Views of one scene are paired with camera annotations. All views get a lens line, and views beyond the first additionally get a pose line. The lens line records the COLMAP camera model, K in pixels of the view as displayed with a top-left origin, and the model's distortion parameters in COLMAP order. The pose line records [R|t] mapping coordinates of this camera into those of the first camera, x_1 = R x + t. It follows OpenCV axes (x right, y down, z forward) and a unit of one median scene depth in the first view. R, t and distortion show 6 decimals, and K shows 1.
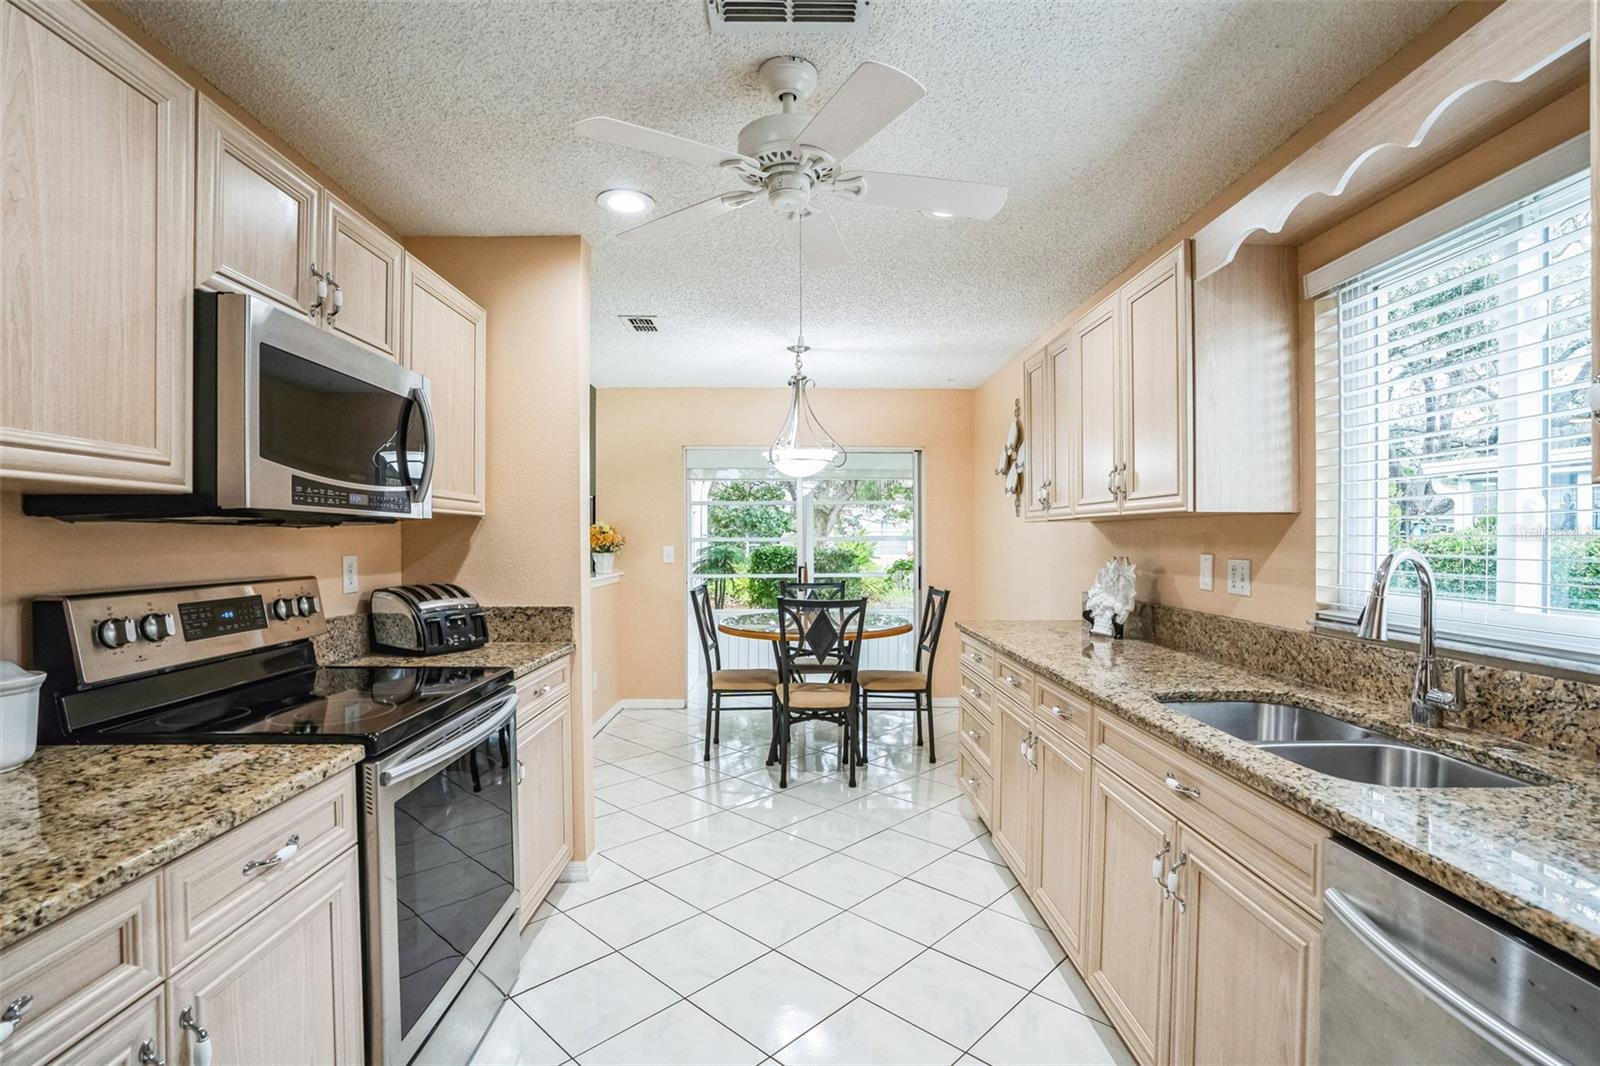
lens RADIAL K [[748.8, 0, 807.8], [0, 748.8, 539.9], [0, 0, 1]] dist [-0.023518, 0.001587]
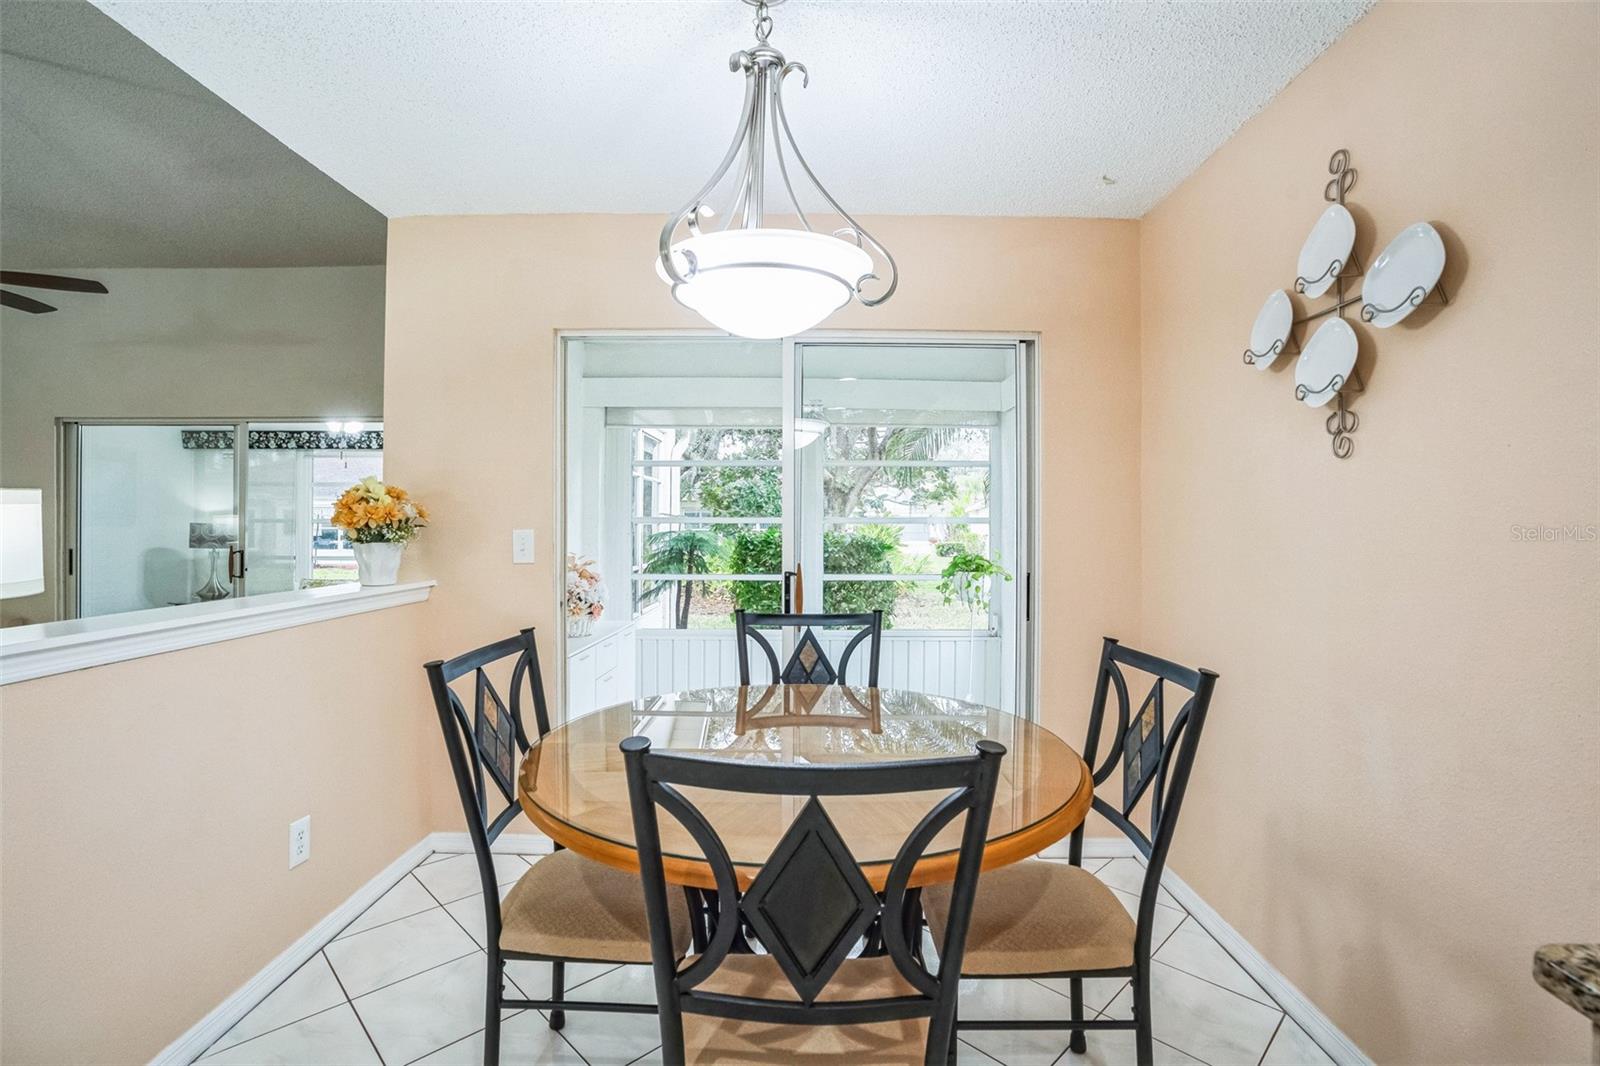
lens RADIAL K [[748.8, 0, 807.8], [0, 748.8, 539.9], [0, 0, 1]] dist [-0.023518, 0.001587]
pose [[0.999648, 0.006498, -0.025722, 0.011020], [-0.005980, 0.999779, 0.020155, 0.002584], [0.025847, -0.019994, 0.999466, 0.356991]]
